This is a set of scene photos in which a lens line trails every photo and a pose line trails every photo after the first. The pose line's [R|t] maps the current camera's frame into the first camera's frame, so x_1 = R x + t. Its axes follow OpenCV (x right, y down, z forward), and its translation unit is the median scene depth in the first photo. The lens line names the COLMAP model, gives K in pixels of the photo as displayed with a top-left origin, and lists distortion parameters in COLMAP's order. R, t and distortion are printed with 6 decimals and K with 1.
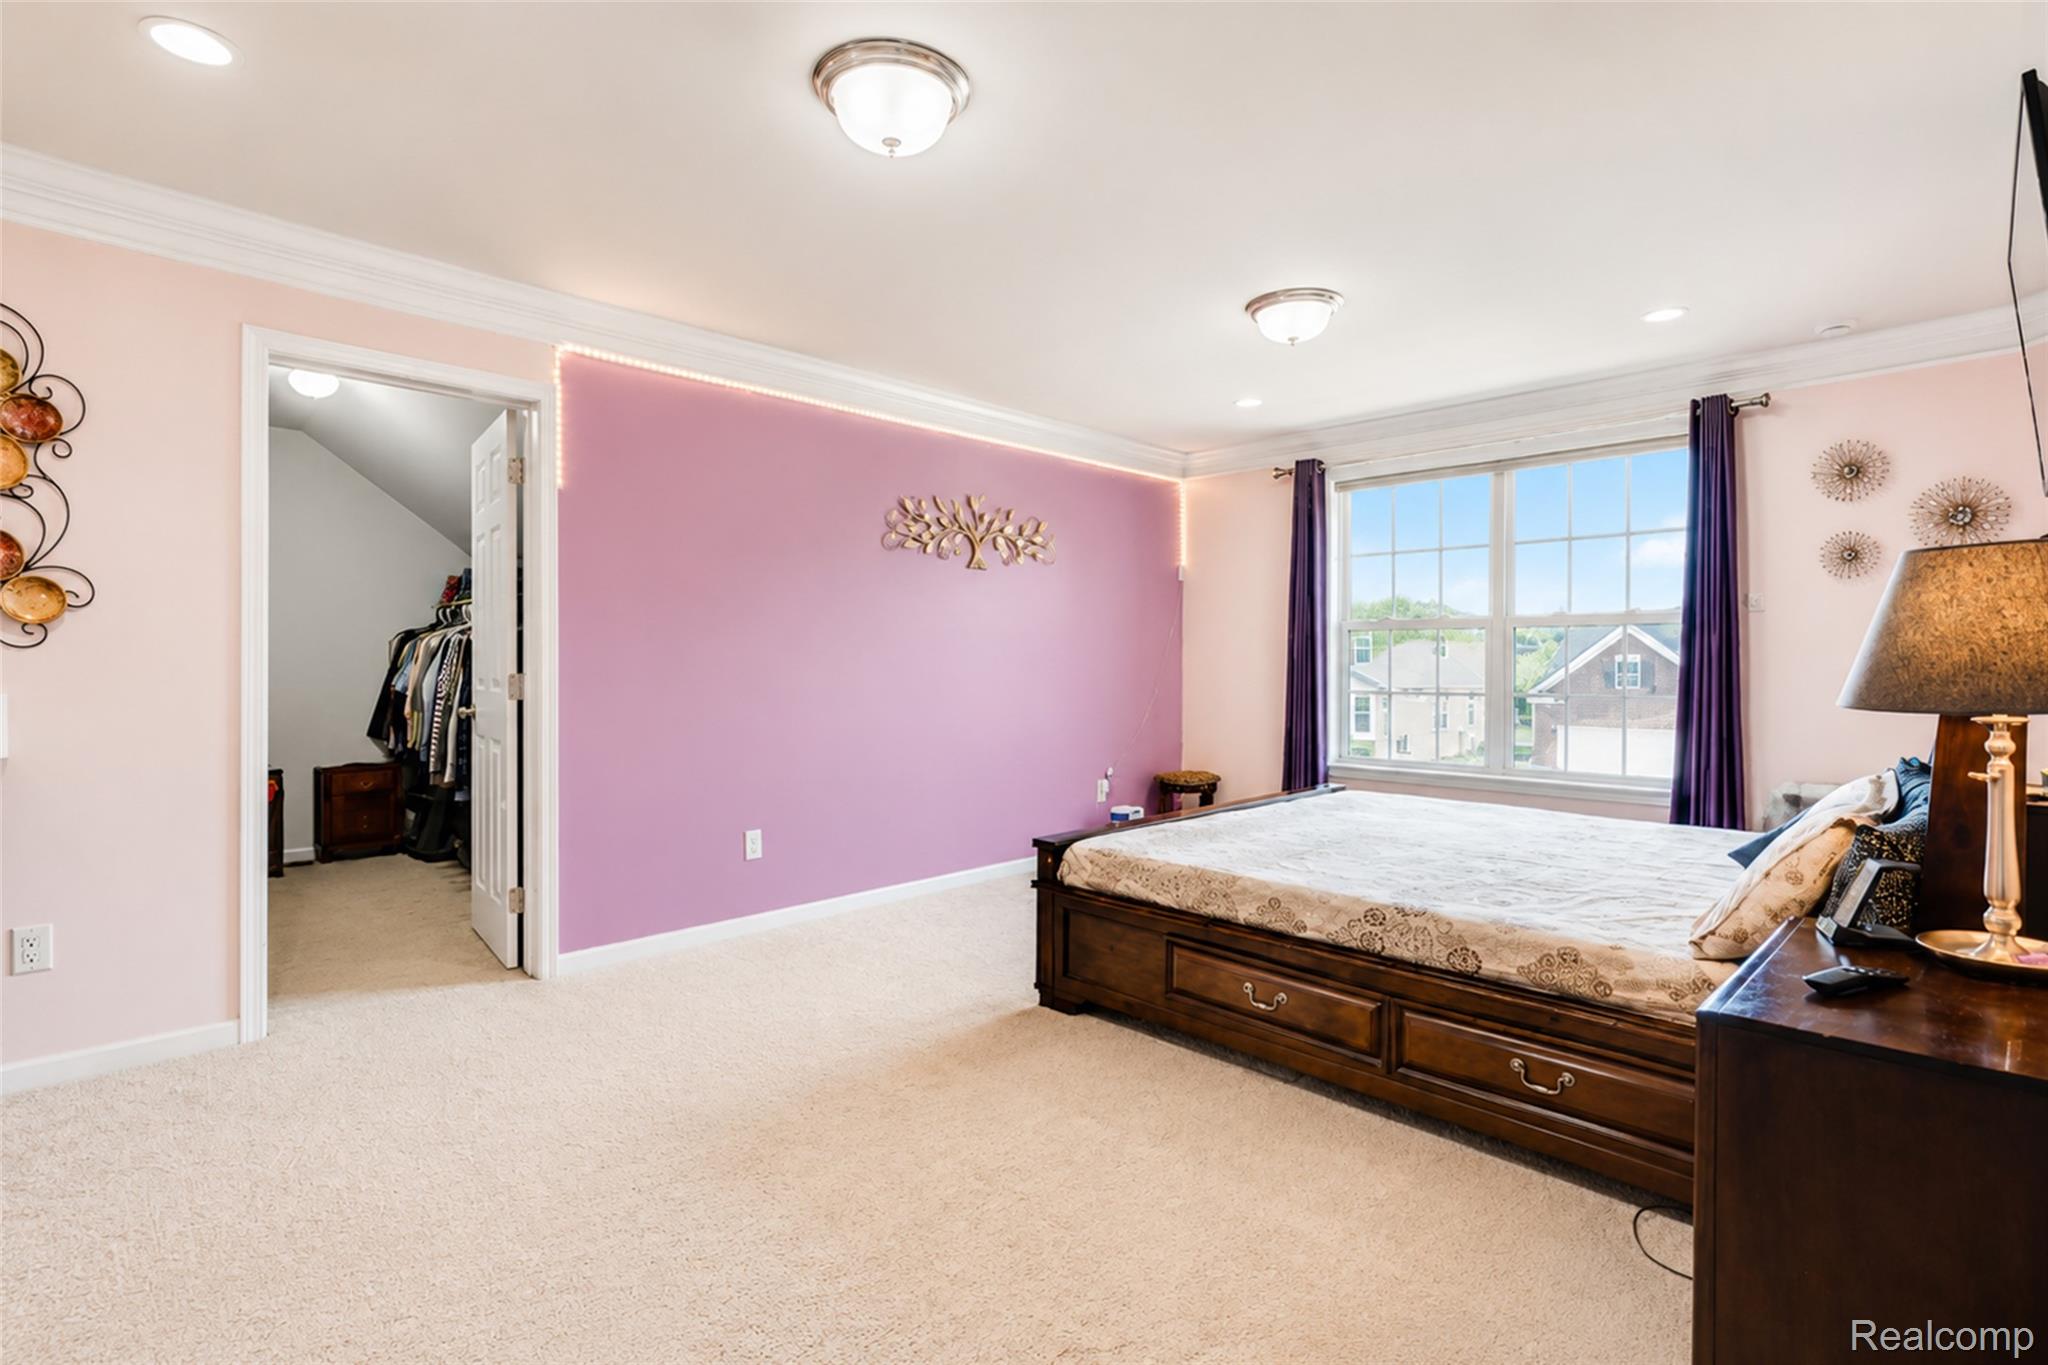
lens RADIAL K [[983.1, 0, 970.8], [0, 983.1, 649.4], [0, 0, 1]] dist [0.116688, 0.000300]
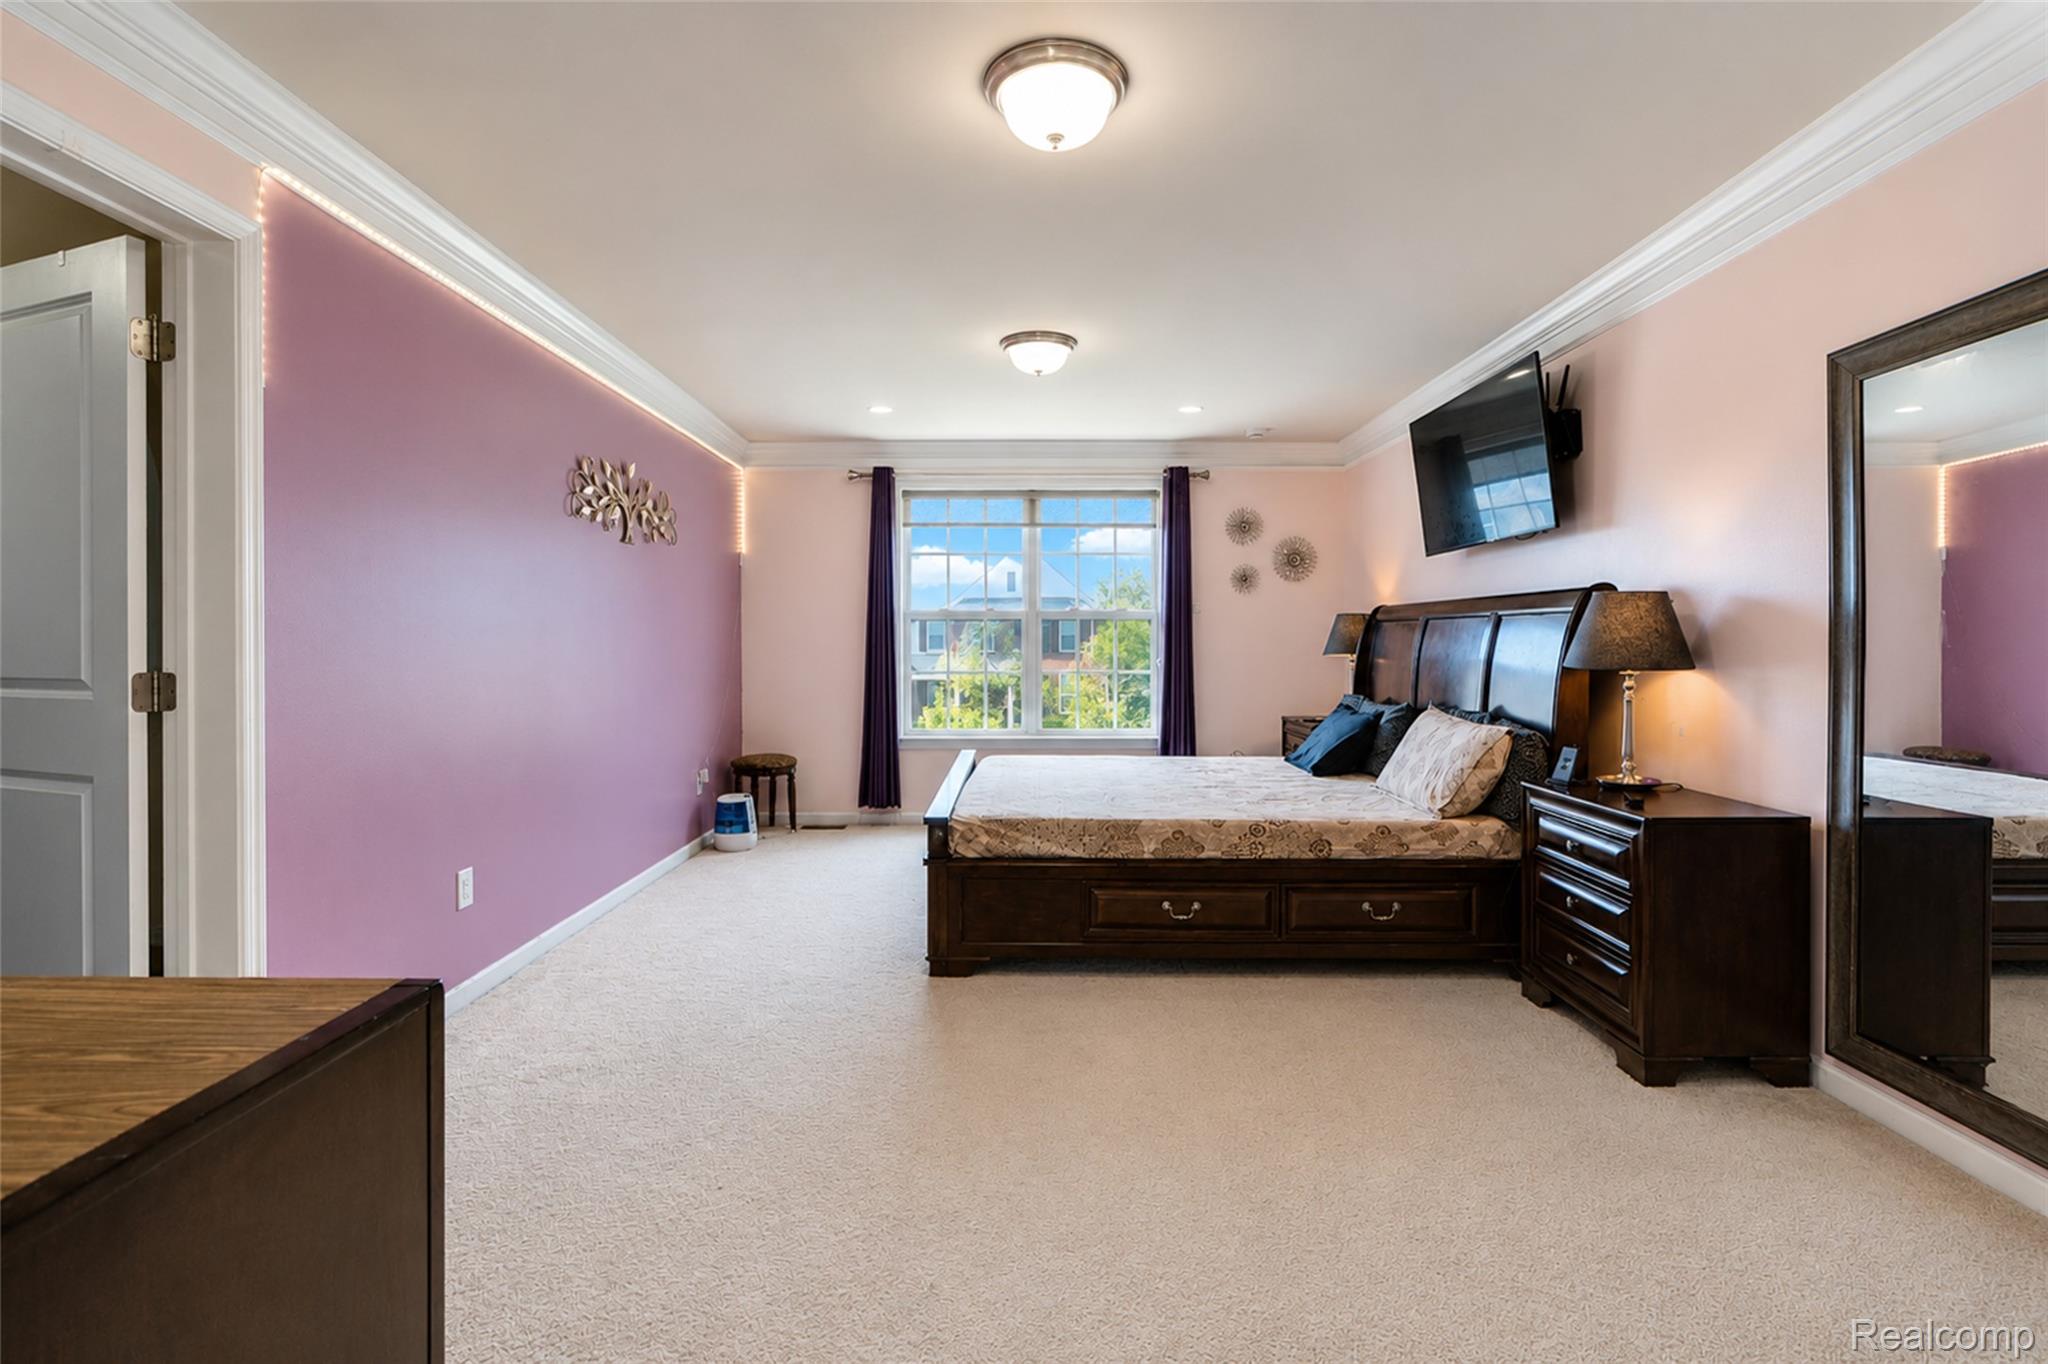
lens RADIAL K [[983.1, 0, 970.8], [0, 983.1, 648.9], [0, 0, 1]] dist [0.116688, 0.000300]
pose [[0.739133, -0.004832, 0.673543, -0.471630], [-0.001688, 0.999958, 0.009026, 0.004486], [-0.673558, -0.007808, 0.739093, 0.162822]]
